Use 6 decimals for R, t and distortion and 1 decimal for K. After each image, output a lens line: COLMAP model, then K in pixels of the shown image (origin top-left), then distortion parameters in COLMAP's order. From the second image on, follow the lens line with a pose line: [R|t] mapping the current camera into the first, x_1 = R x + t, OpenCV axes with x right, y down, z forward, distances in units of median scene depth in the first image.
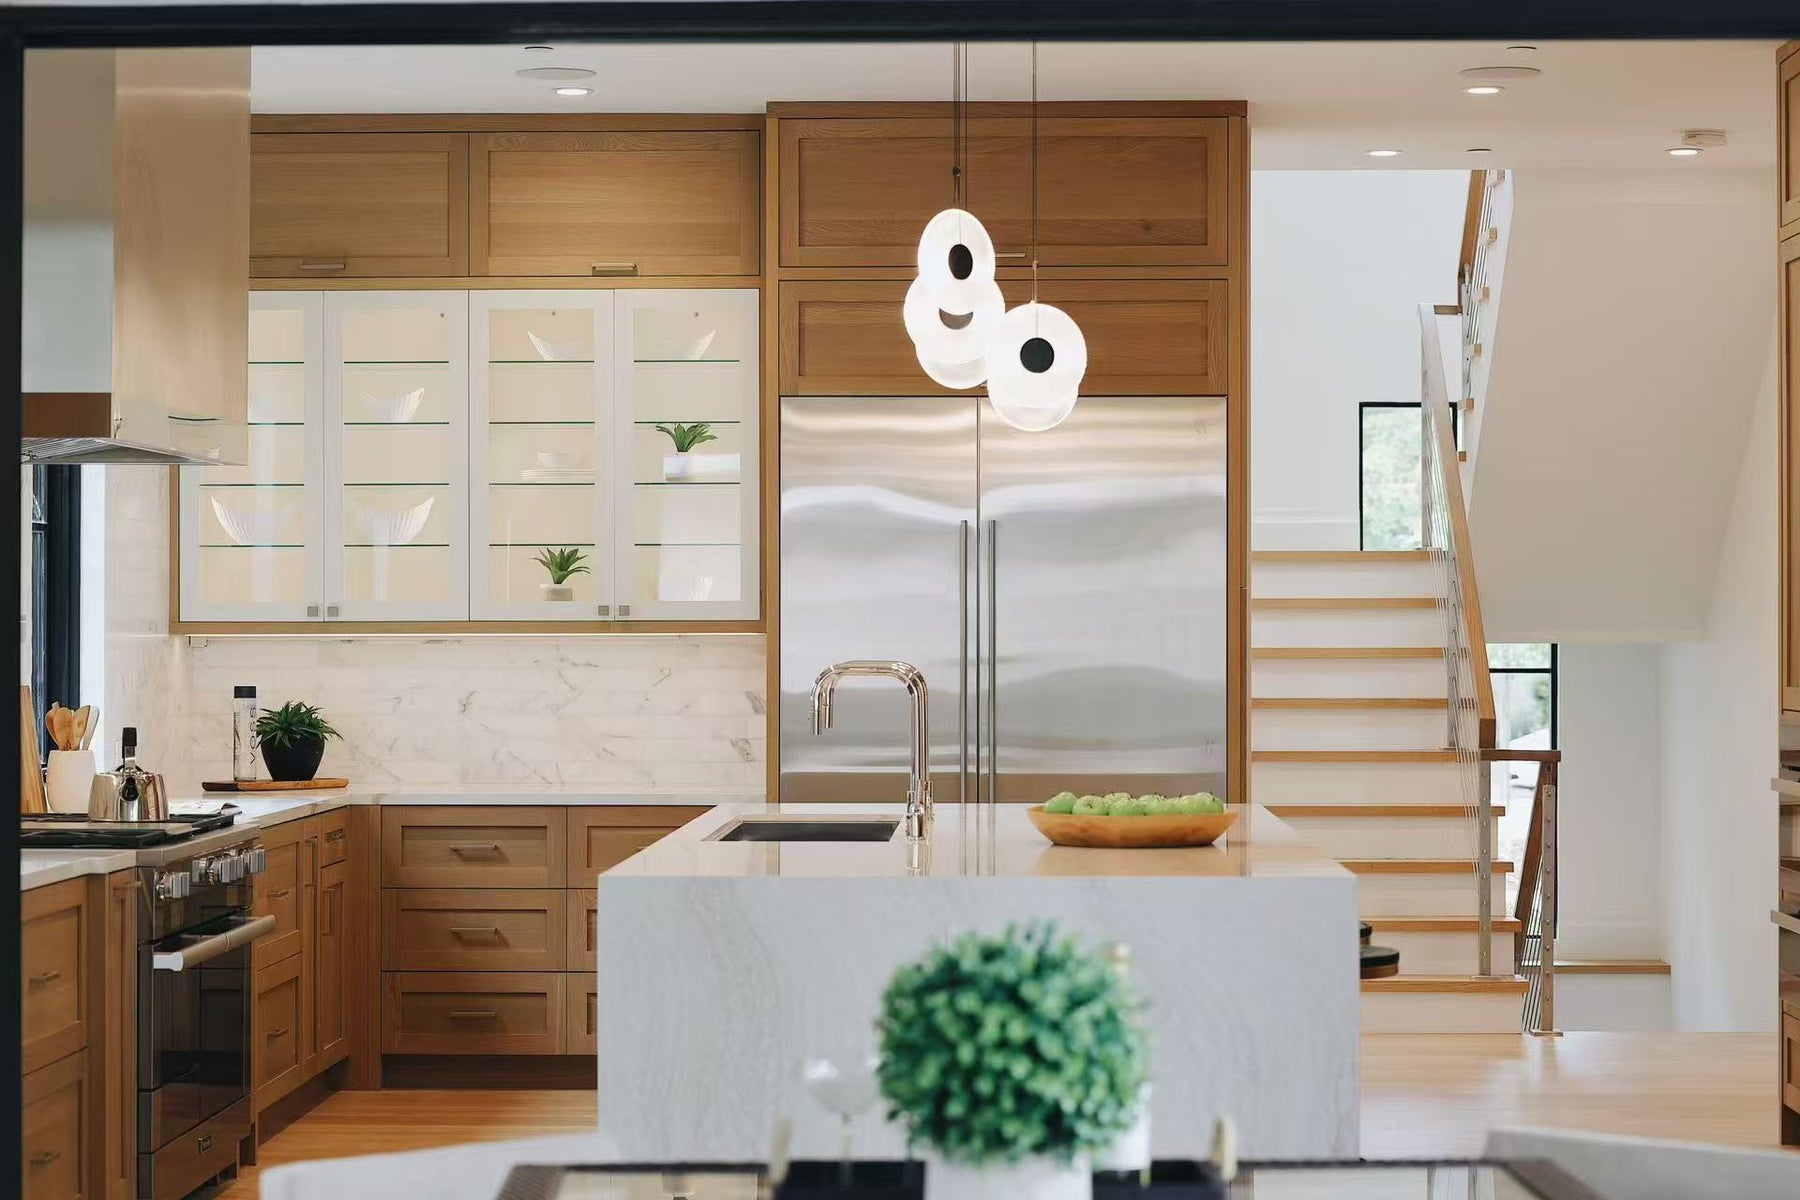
lens RADIAL K [[4177.0, 0, 900.0], [0, 4177.0, 600.0], [0, 0, 1]] dist [0.004502, -0.545567]
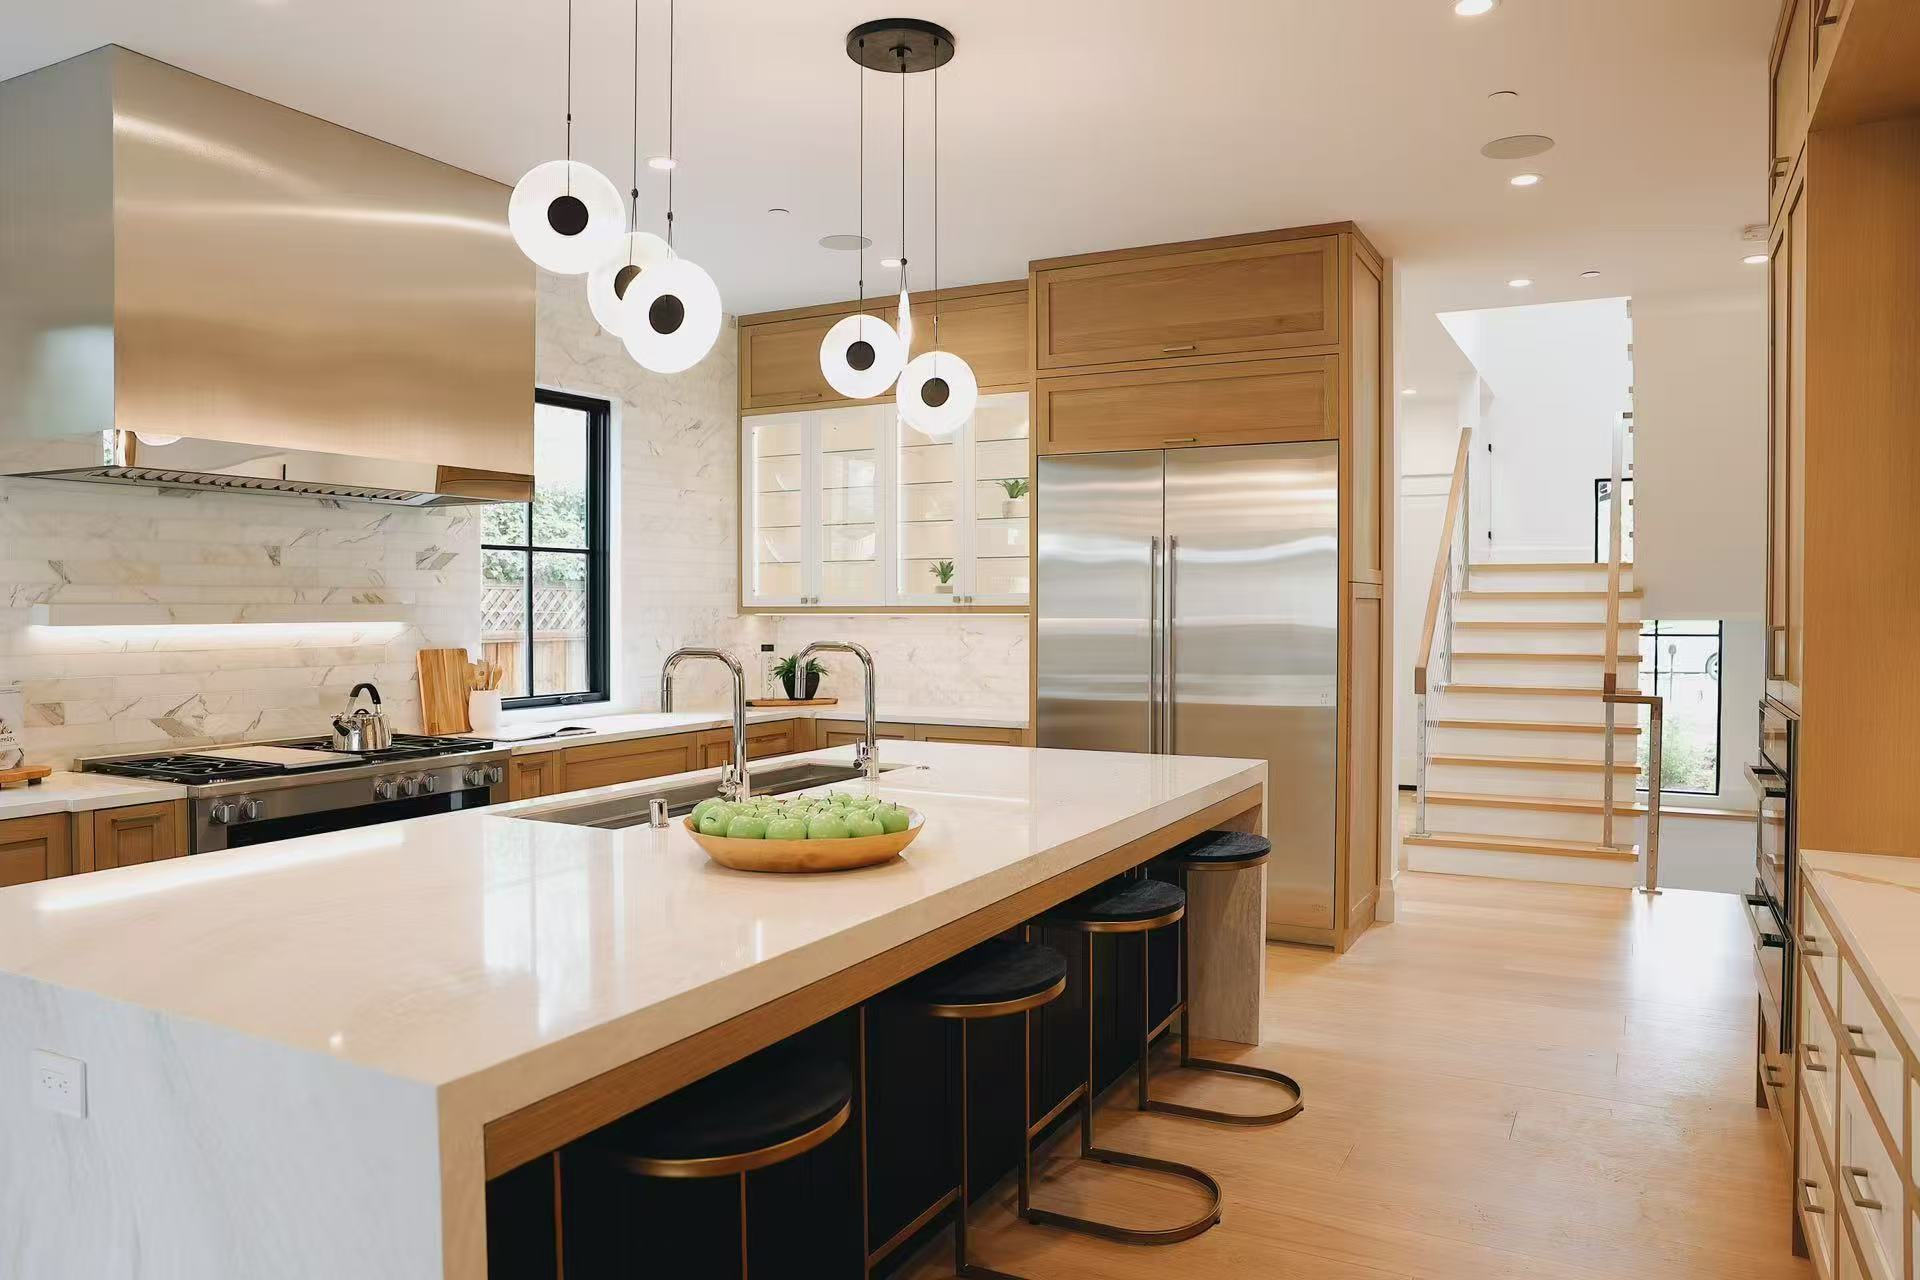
lens RADIAL K [[1319.4, 0, 960.0], [0, 1319.4, 640.0], [0, 0, 1]] dist [-0.122968, 0.115823]
pose [[0.895473, 0.010961, -0.444981, 0.153658], [0.003437, 0.999497, 0.031536, 0.002077], [0.445102, -0.029769, 0.894985, 0.552418]]
